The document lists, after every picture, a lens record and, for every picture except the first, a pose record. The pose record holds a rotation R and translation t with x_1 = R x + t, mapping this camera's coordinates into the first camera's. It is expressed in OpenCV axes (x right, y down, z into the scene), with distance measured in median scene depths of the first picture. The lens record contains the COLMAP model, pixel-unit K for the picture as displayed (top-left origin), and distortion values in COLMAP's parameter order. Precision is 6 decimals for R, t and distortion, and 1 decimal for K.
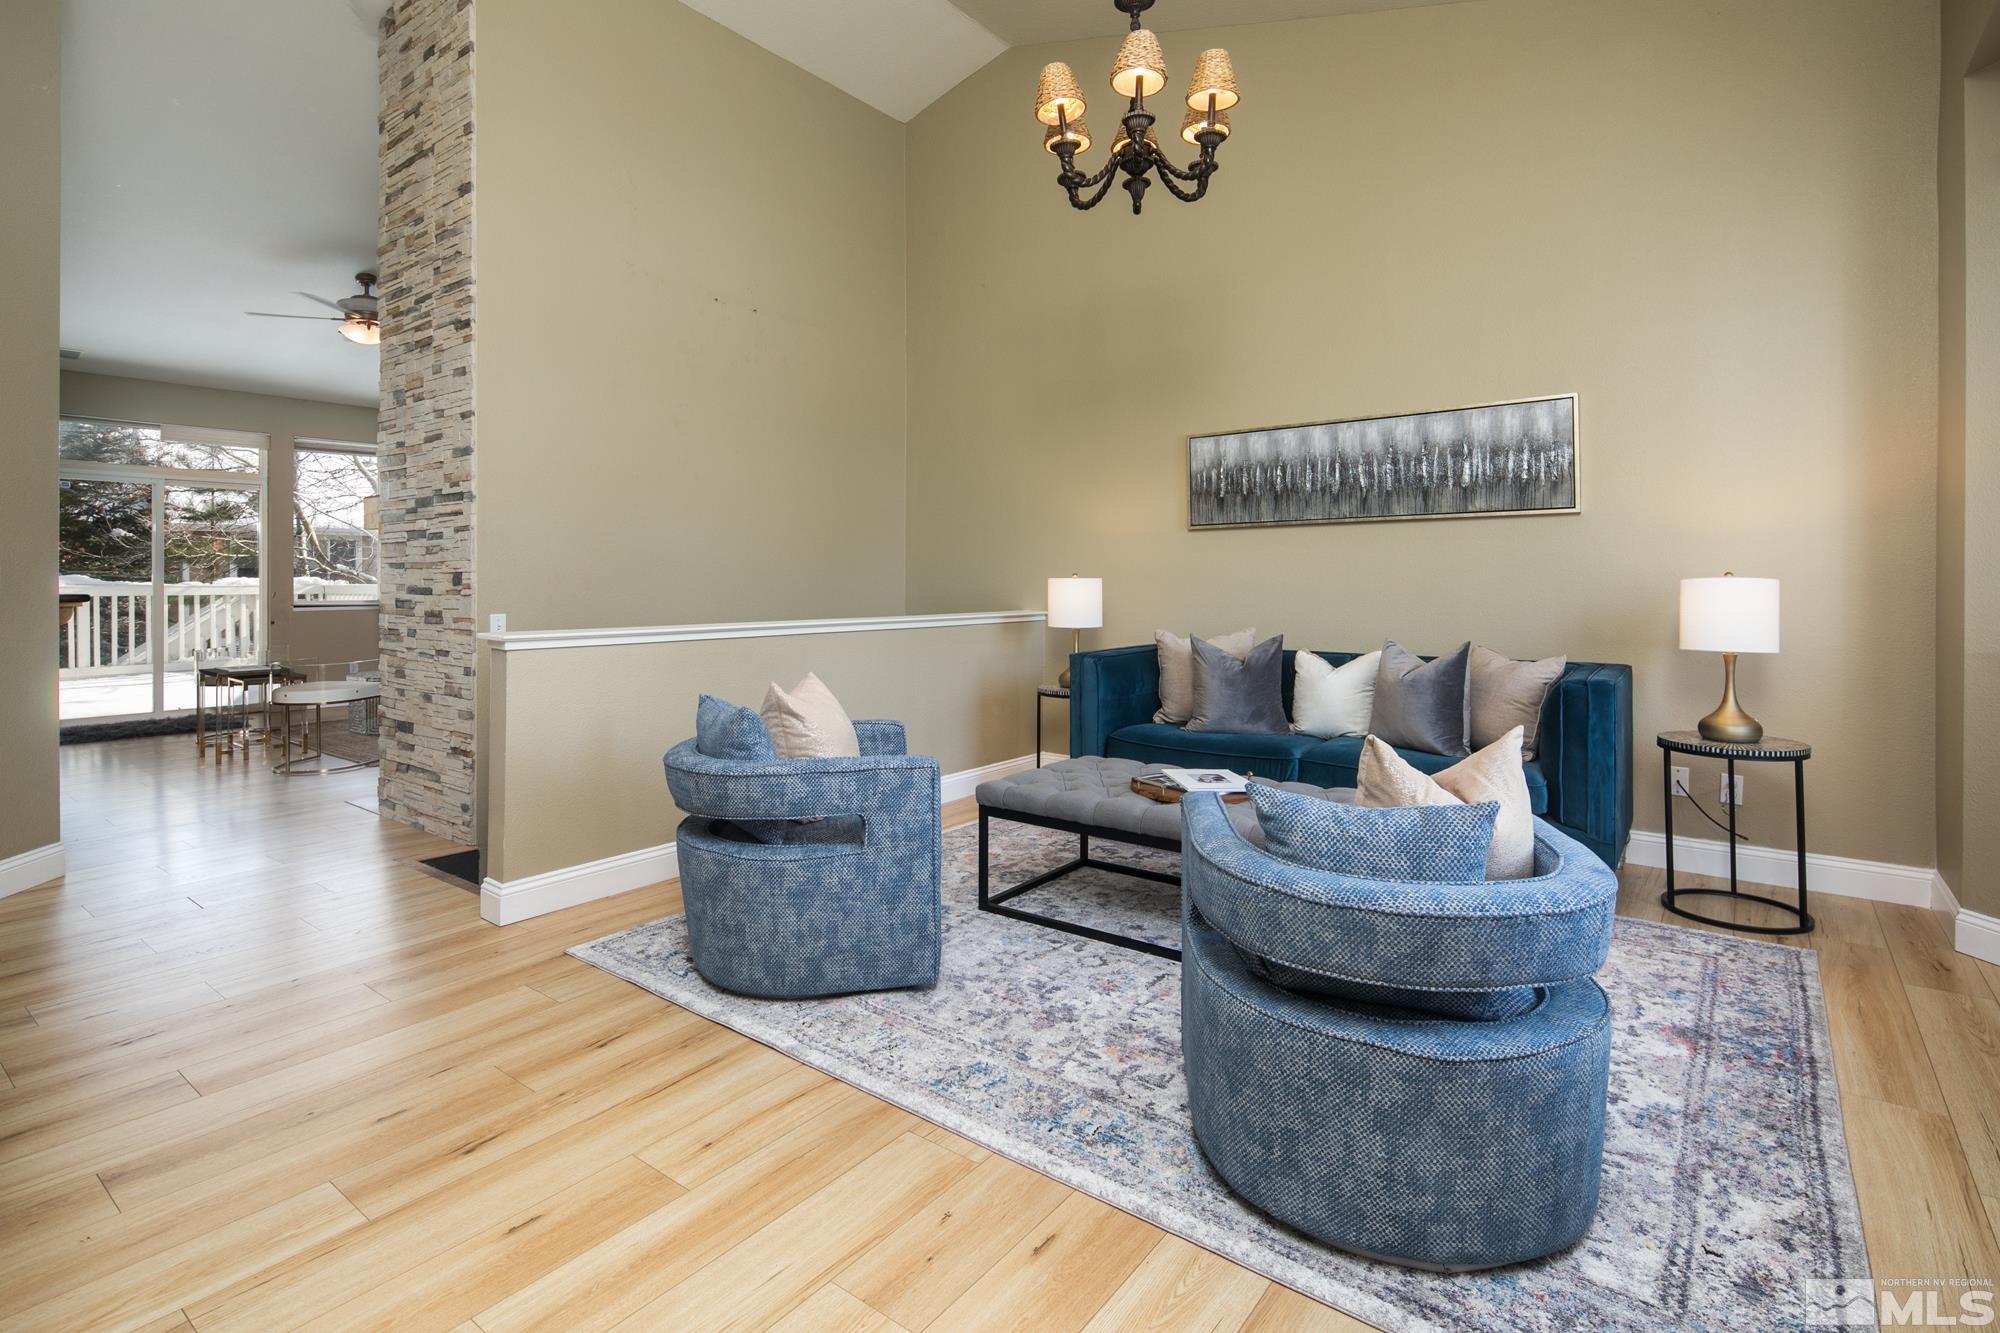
lens RADIAL K [[966.7, 0, 996.4], [0, 966.7, 670.5], [0, 0, 1]] dist [0.002943, 0.000030]
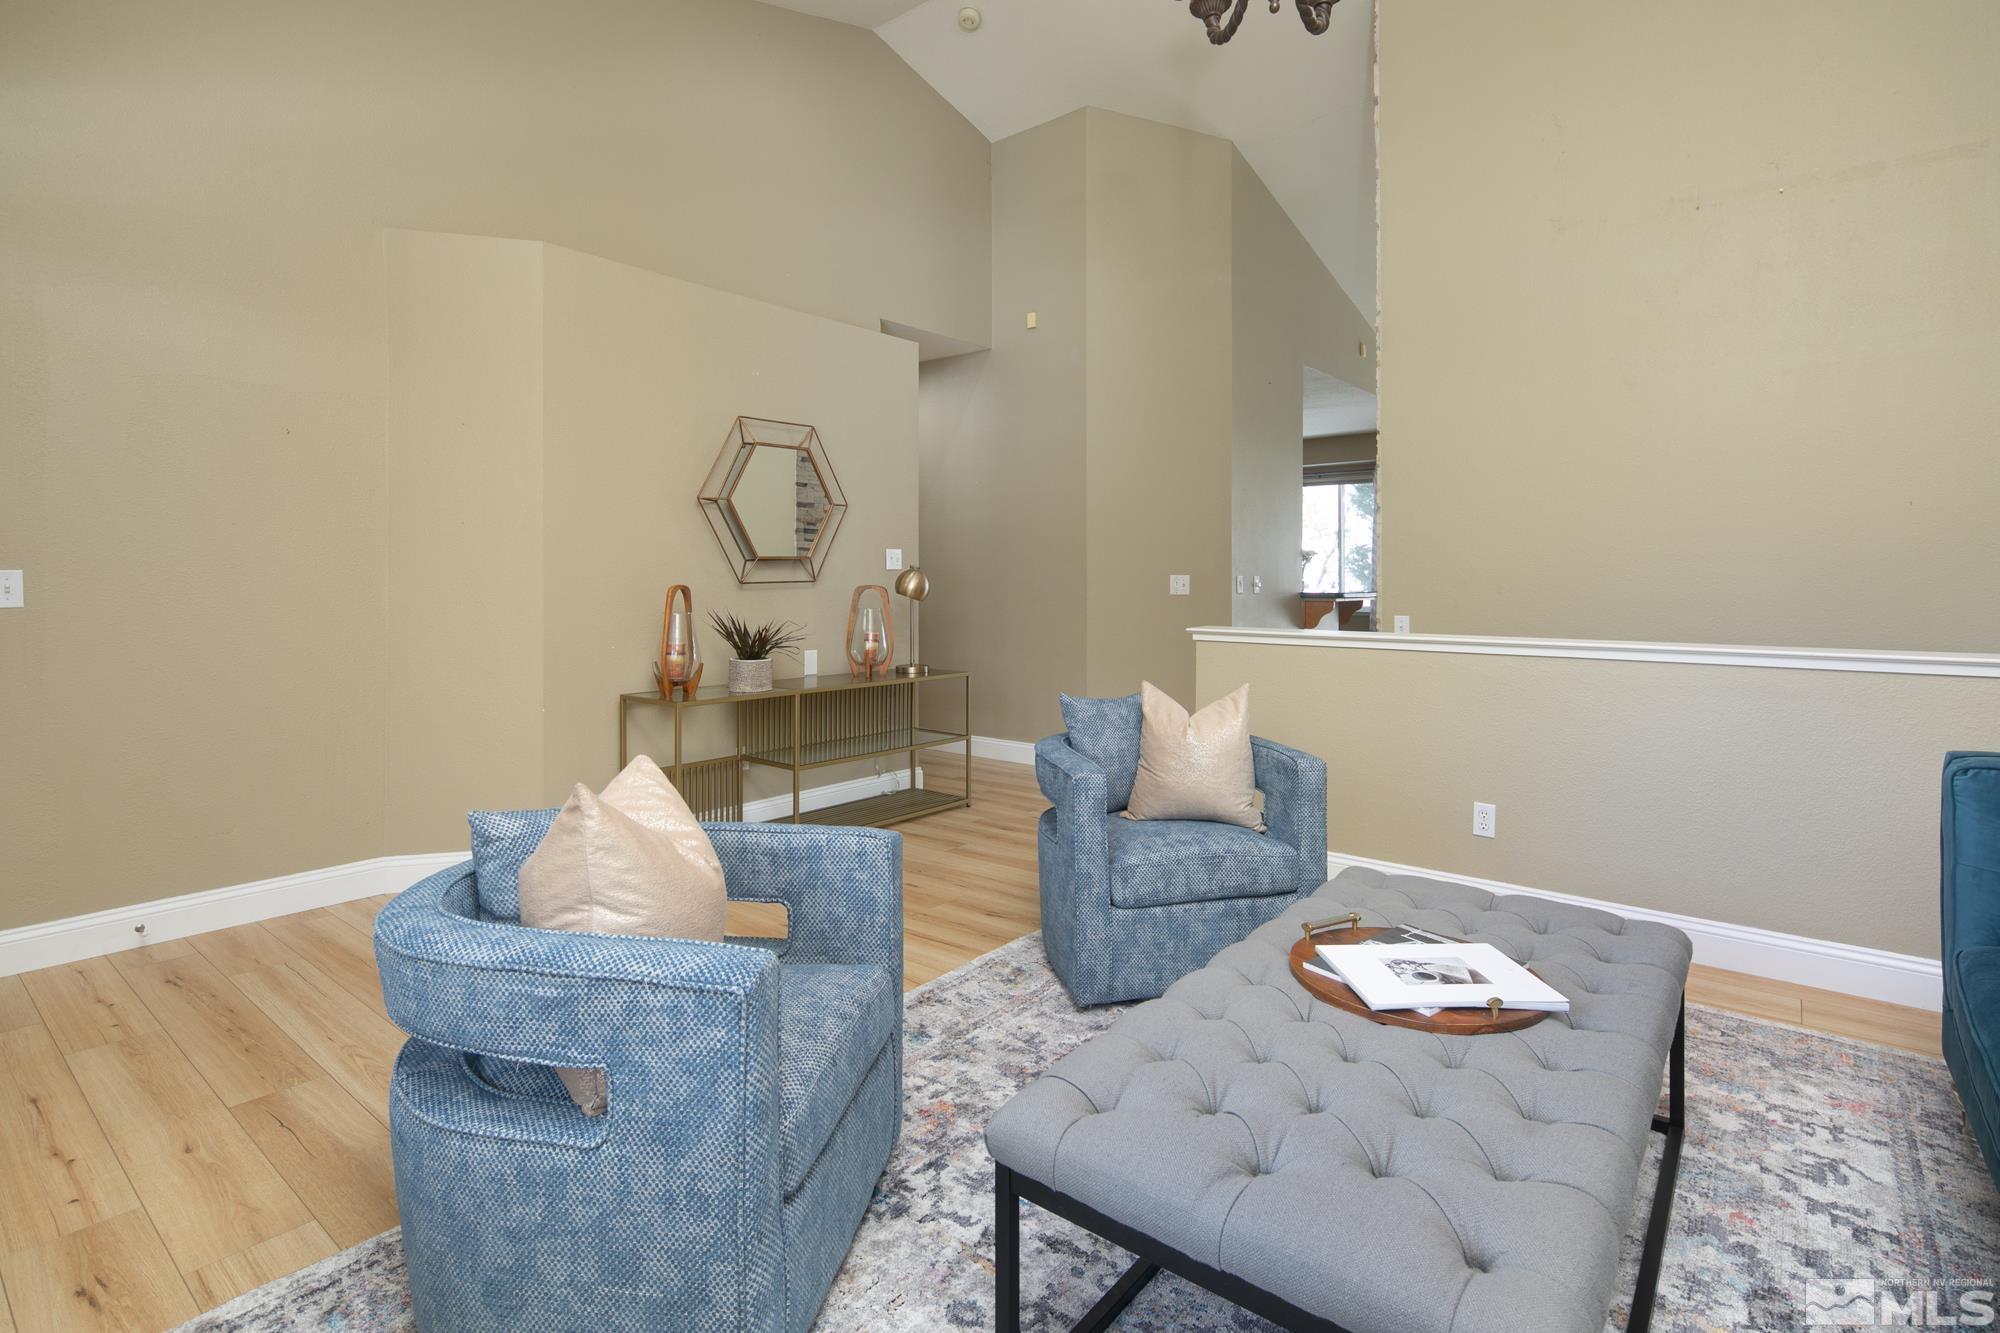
lens RADIAL K [[966.7, 0, 1002.9], [0, 966.7, 665.9], [0, 0, 1]] dist [0.002943, 0.000030]
pose [[-0.017893, 0.087655, -0.995990, 0.555094], [-0.094143, 0.991576, 0.088958, -0.057197], [0.995398, 0.095357, -0.009490, 0.577398]]
